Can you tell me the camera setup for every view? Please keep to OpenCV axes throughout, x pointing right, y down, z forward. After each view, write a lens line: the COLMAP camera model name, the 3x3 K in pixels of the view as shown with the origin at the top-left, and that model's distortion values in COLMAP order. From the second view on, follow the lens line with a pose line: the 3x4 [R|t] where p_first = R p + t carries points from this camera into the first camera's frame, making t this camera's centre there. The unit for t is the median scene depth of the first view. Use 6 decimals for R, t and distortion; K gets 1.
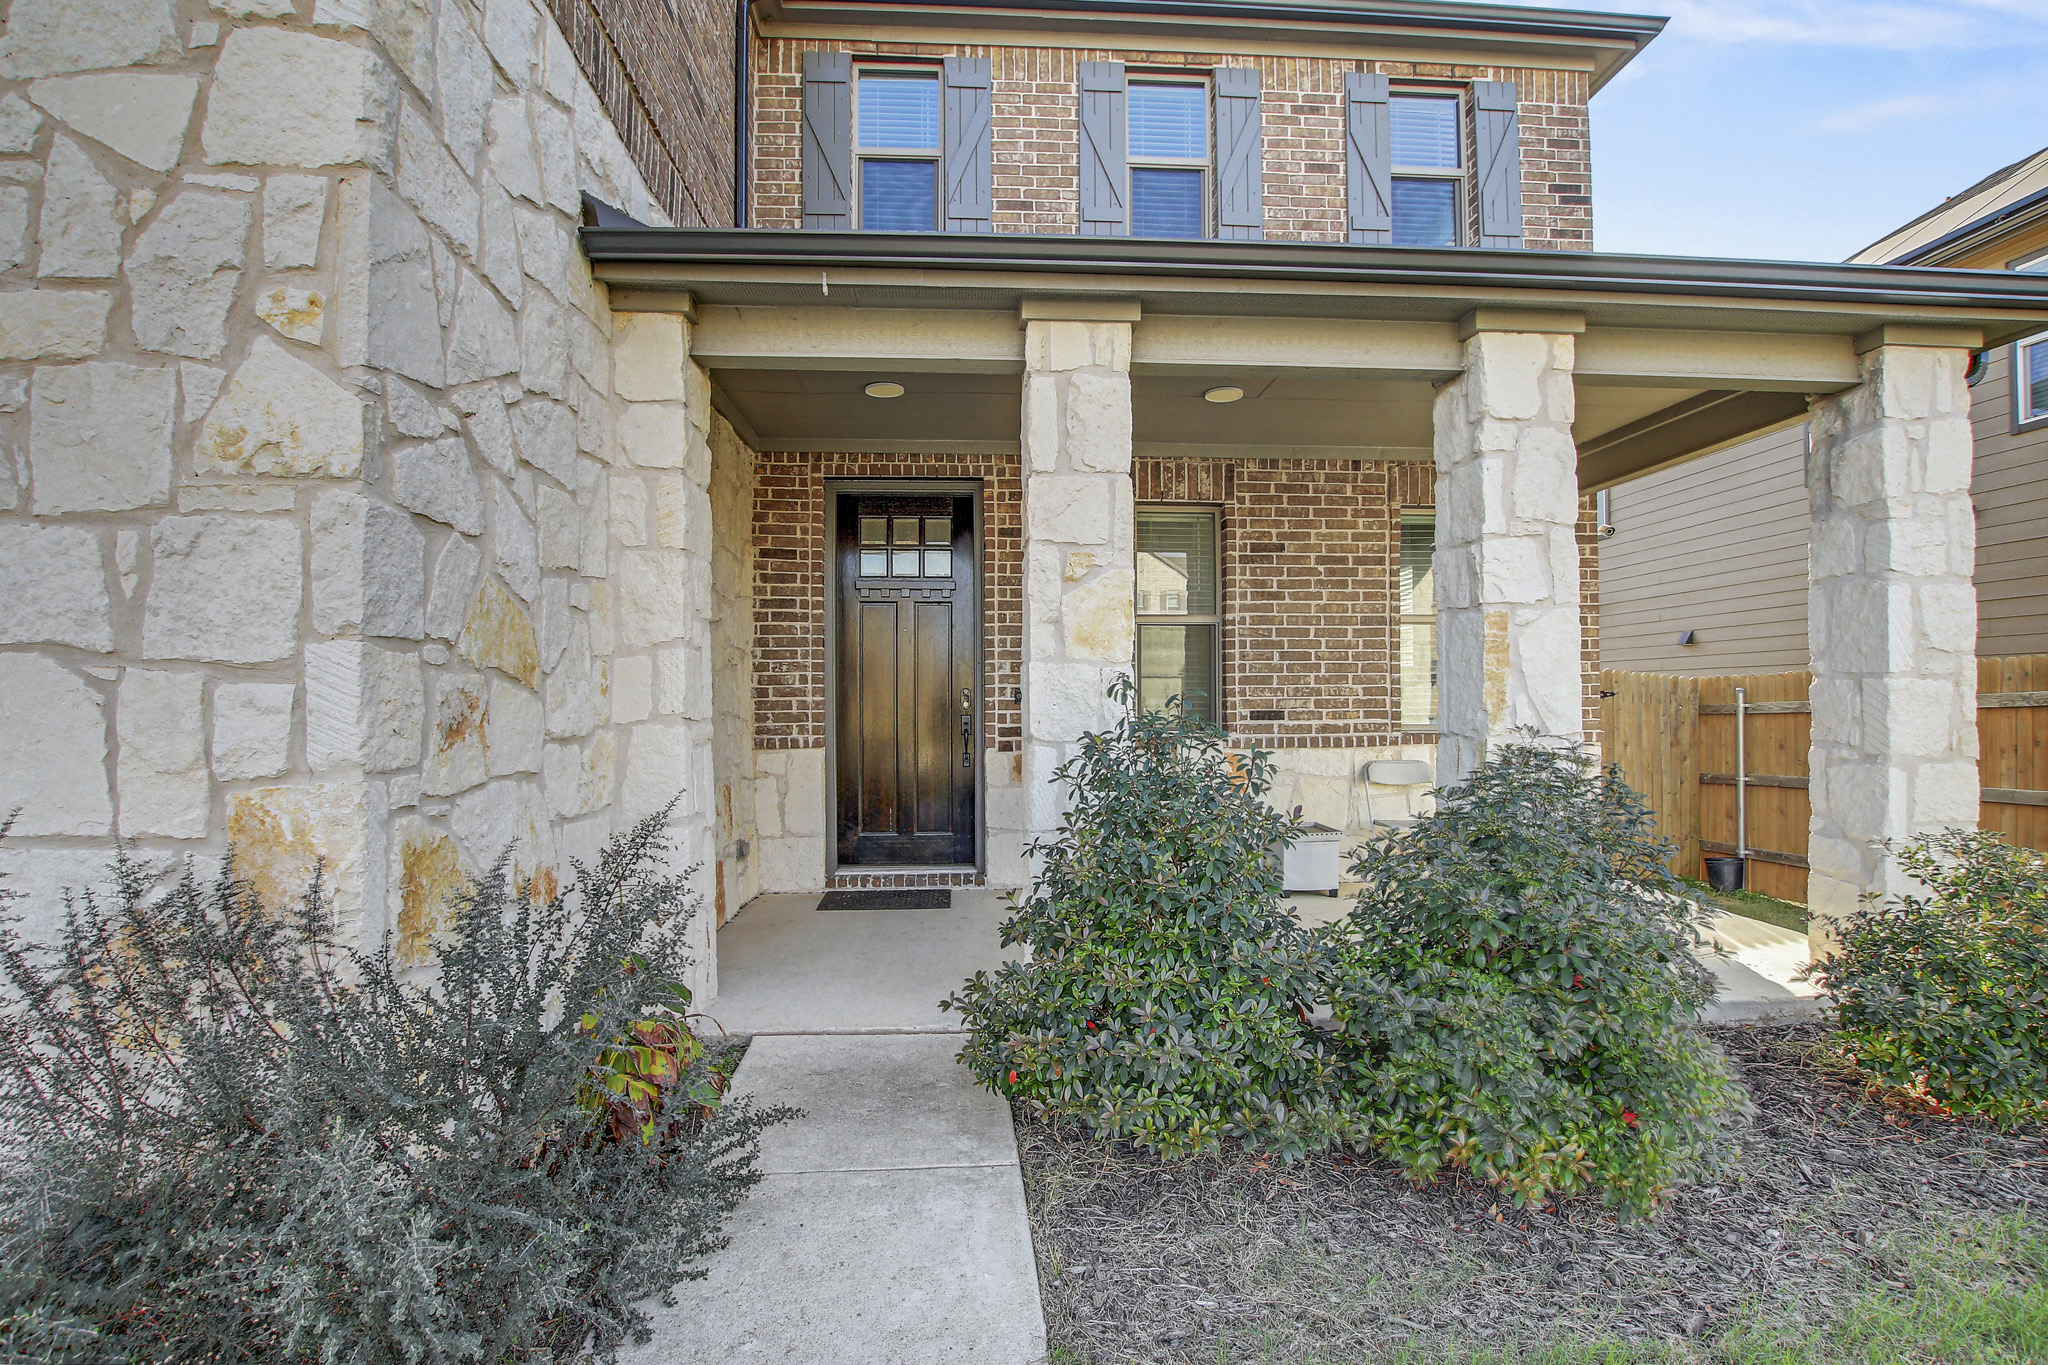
lens RADIAL K [[941.4, 0, 991.4], [0, 941.4, 683.2], [0, 0, 1]] dist [-0.029430, 0.001299]
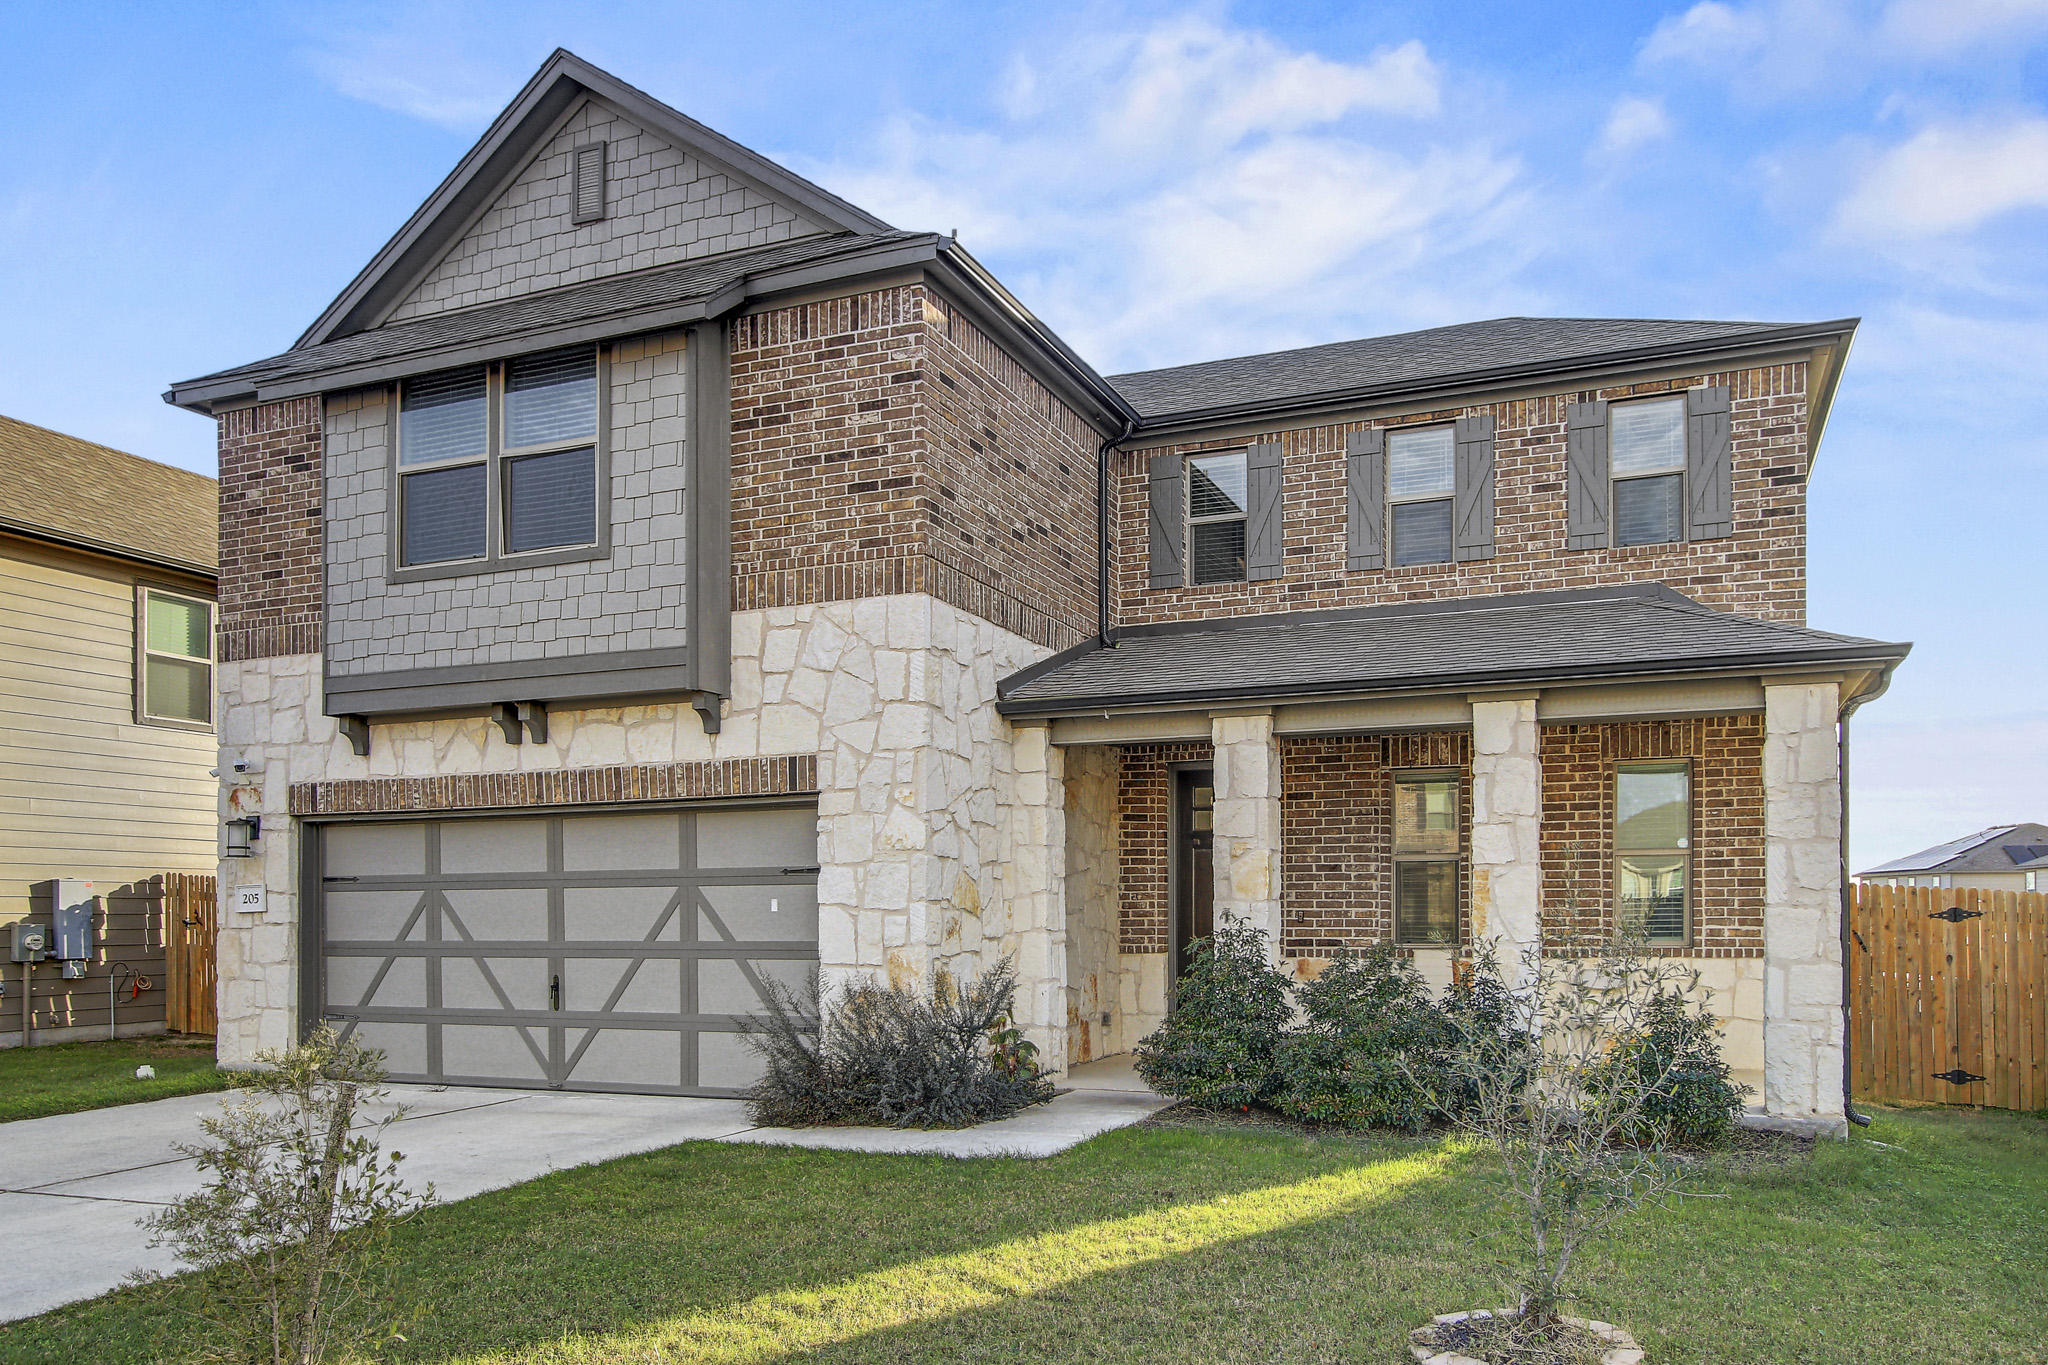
lens RADIAL K [[1516.9, 0, 1022.3], [0, 1516.9, 684.5], [0, 0, 1]] dist [-0.010491, 0.005056]
pose [[0.903378, -0.063420, -0.424130, 0.927375], [0.006997, 0.991053, -0.133289, -0.045006], [0.428788, 0.117442, 0.895739, -1.786416]]
